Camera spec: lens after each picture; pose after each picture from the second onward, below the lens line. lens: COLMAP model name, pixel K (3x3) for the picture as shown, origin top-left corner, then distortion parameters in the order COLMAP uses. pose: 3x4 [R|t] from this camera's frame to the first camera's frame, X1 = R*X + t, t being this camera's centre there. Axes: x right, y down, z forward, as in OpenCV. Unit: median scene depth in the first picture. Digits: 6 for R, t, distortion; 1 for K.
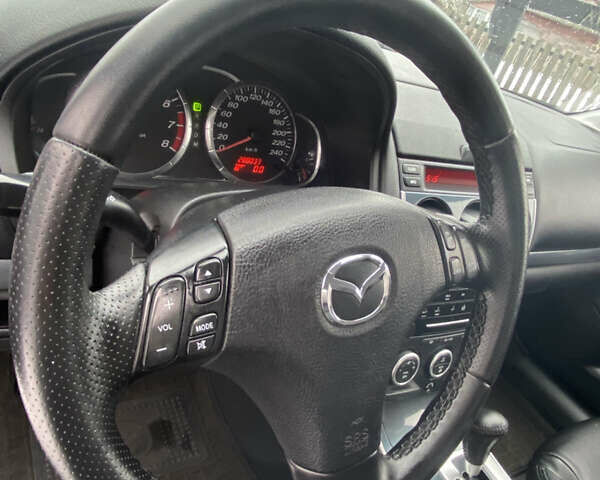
lens RADIAL K [[472.8, 0, 302.3], [0, 472.8, 239.1], [0, 0, 1]] dist [0.029910, -0.019833]
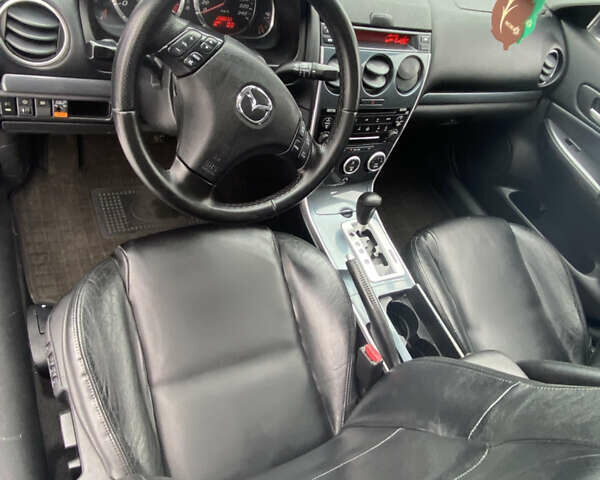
lens RADIAL K [[472.8, 0, 301.8], [0, 472.8, 240.3], [0, 0, 1]] dist [0.029910, -0.019833]
pose [[0.998534, 0.054113, 0.001137, 0.173133], [-0.051293, 0.939383, 0.339010, -0.028968], [0.017277, -0.338571, 0.940782, -0.666107]]
